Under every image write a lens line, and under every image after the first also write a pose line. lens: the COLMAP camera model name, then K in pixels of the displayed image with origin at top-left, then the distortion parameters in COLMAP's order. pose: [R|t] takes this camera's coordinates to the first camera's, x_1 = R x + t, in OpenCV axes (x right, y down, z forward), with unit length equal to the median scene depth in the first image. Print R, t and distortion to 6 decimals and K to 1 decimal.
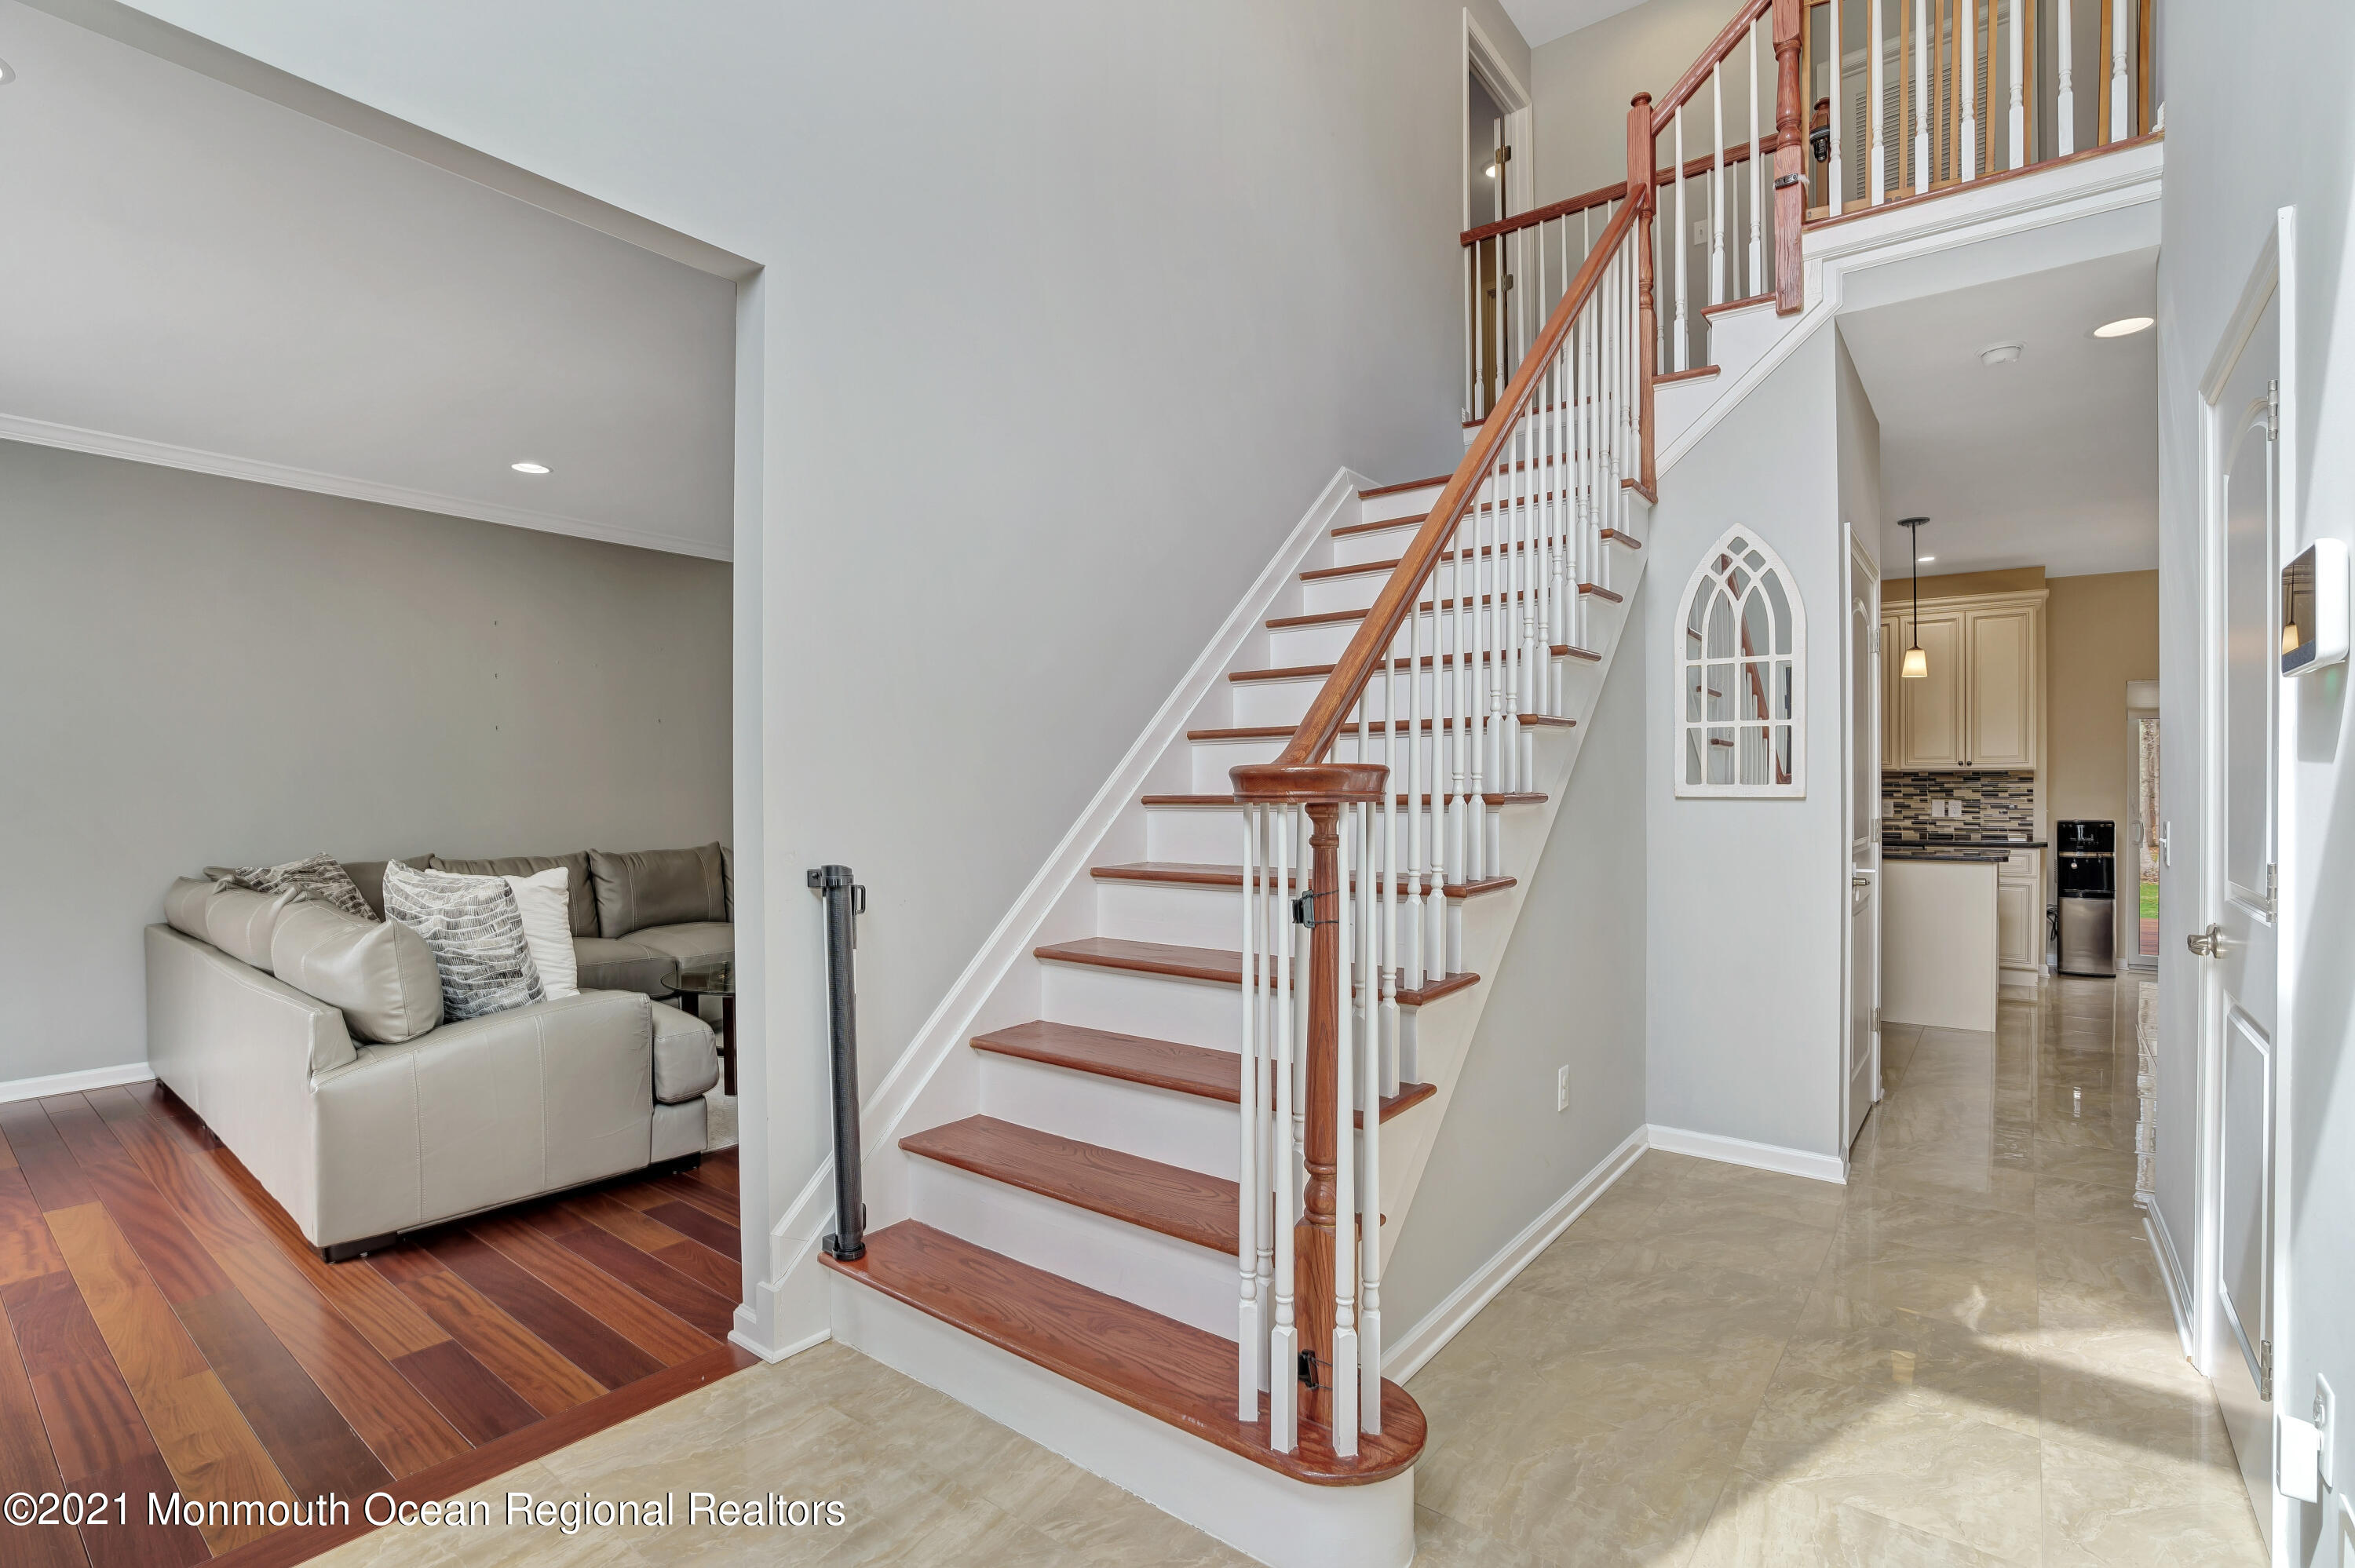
lens RADIAL K [[1096.1, 0, 1168.9], [0, 1096.1, 796.3], [0, 0, 1]] dist [-0.022603, 0.001179]
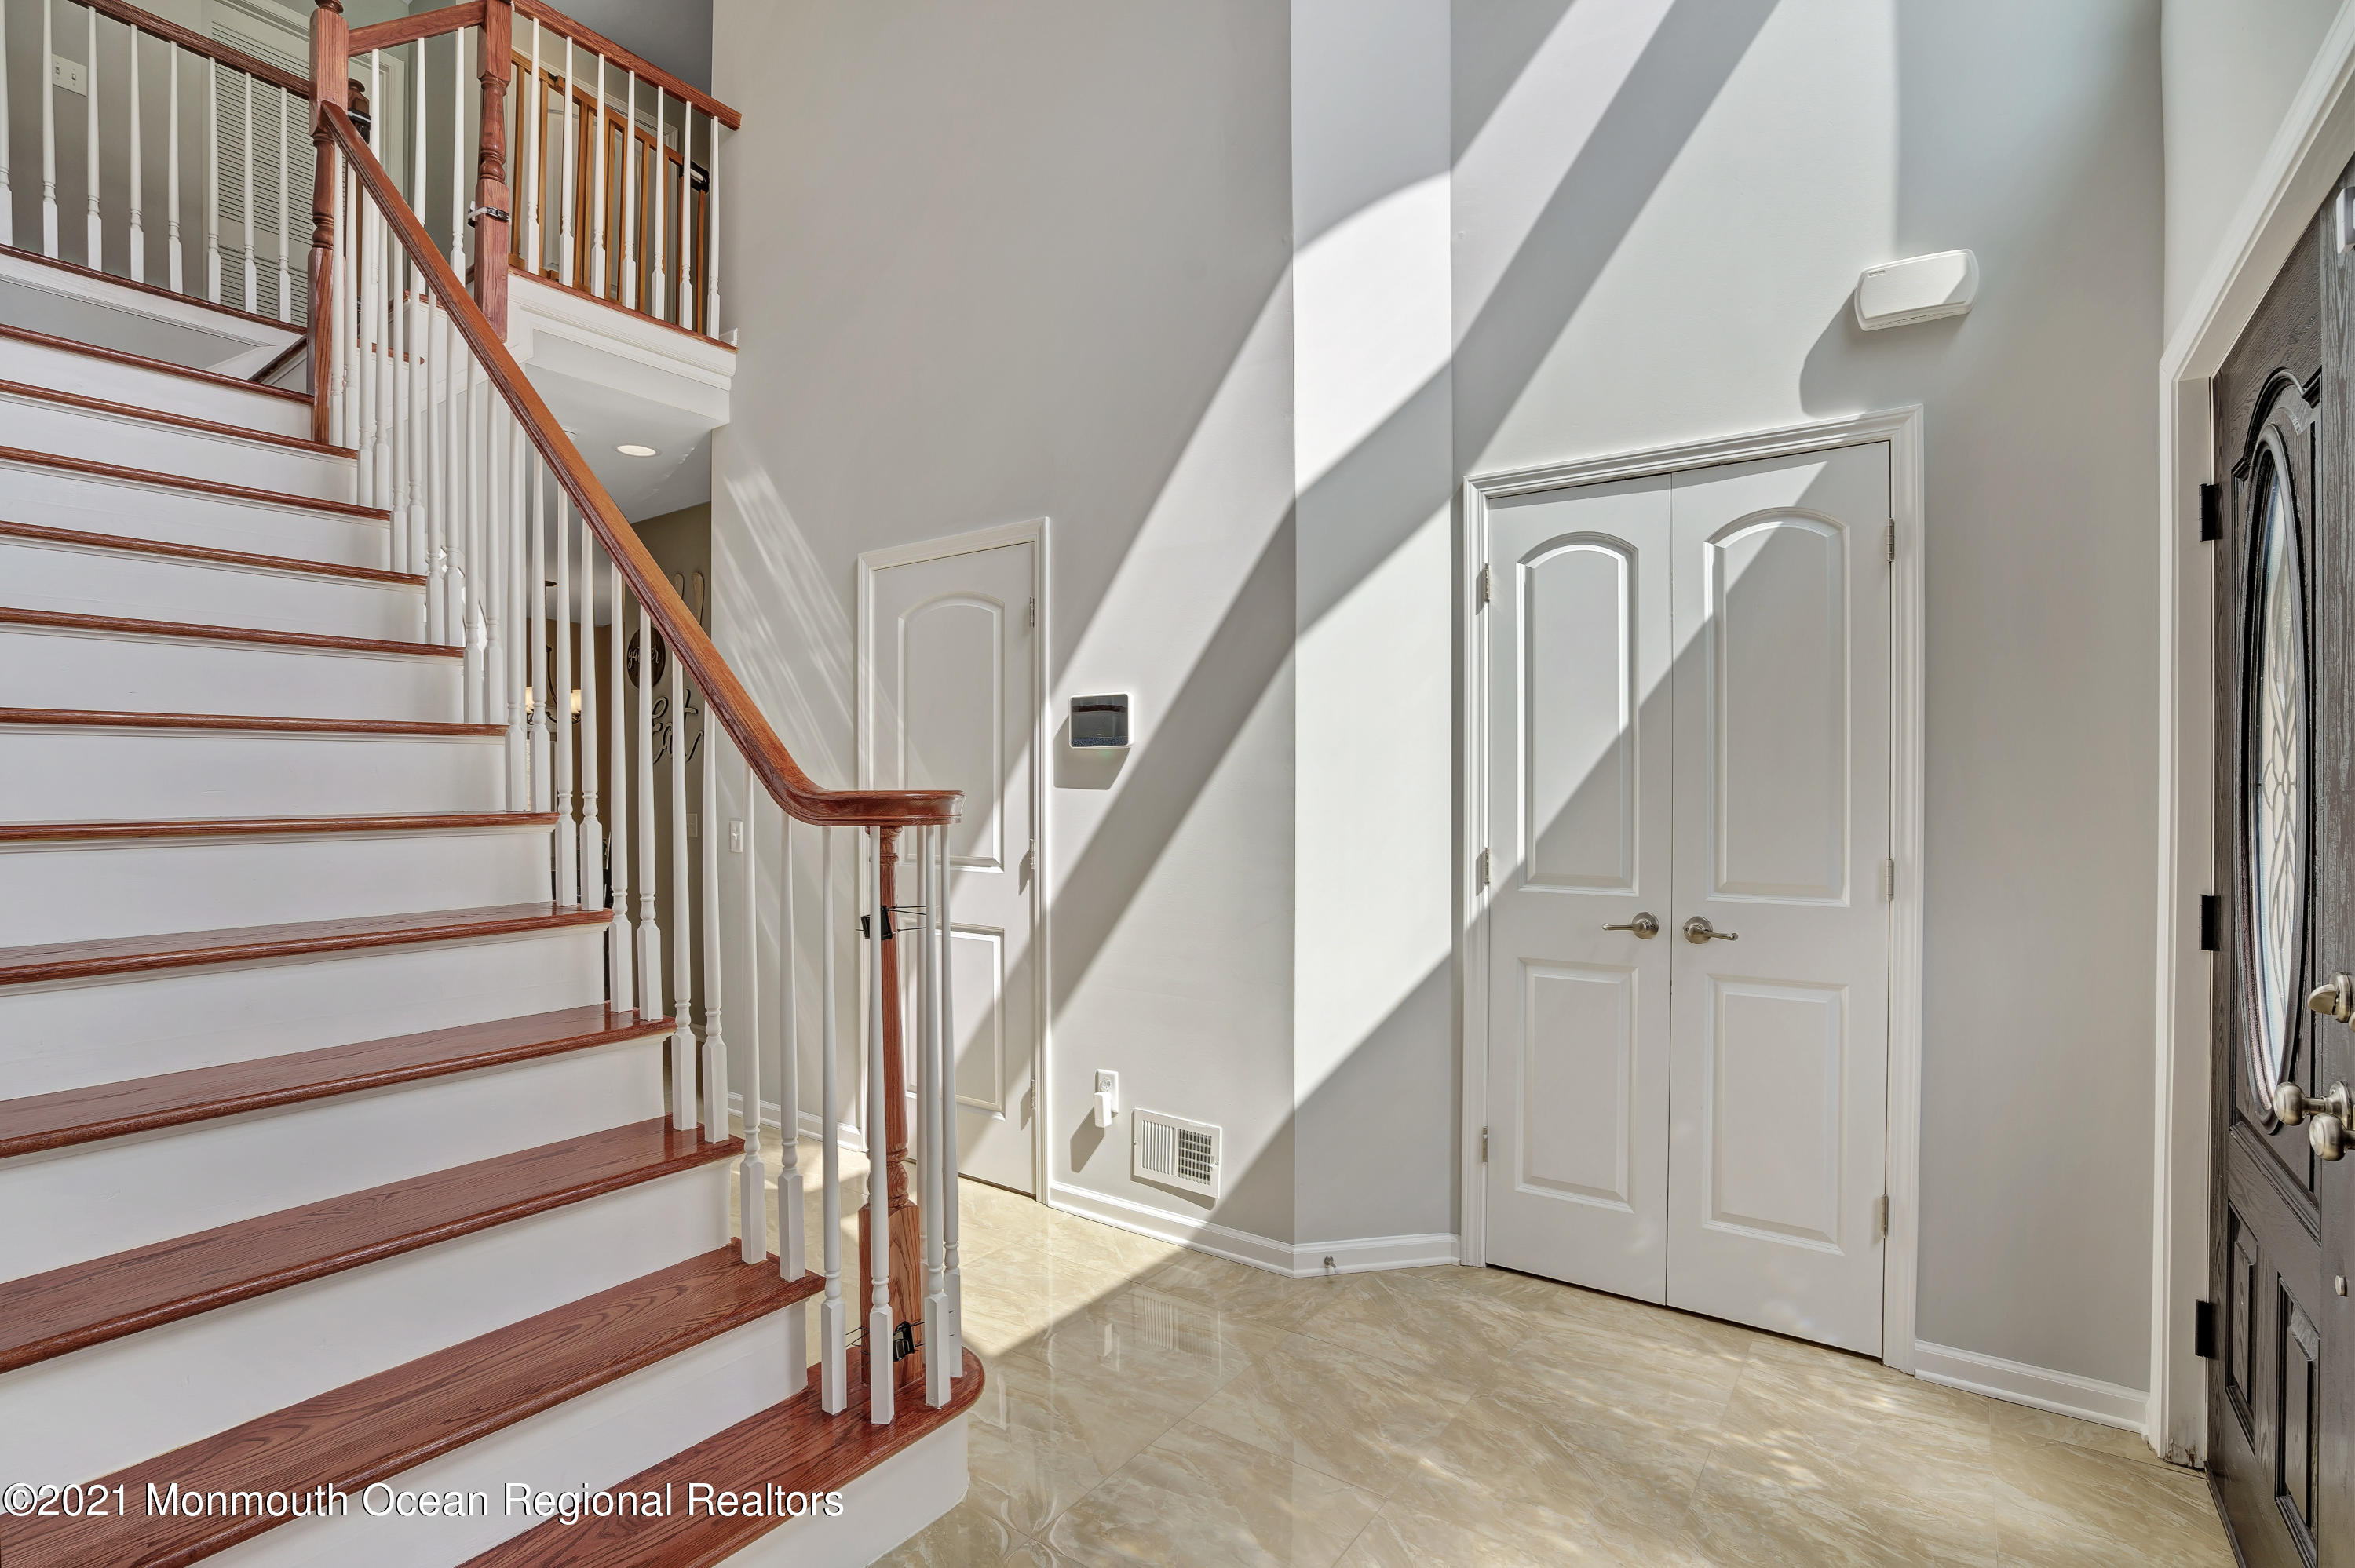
lens RADIAL K [[1096.1, 0, 1168.9], [0, 1096.1, 796.3], [0, 0, 1]] dist [-0.022603, 0.001179]
pose [[-0.042650, -0.005951, 0.999072, -0.669841], [0.002459, 0.999979, 0.006062, -0.018562], [-0.999087, 0.002715, -0.042635, 0.536759]]
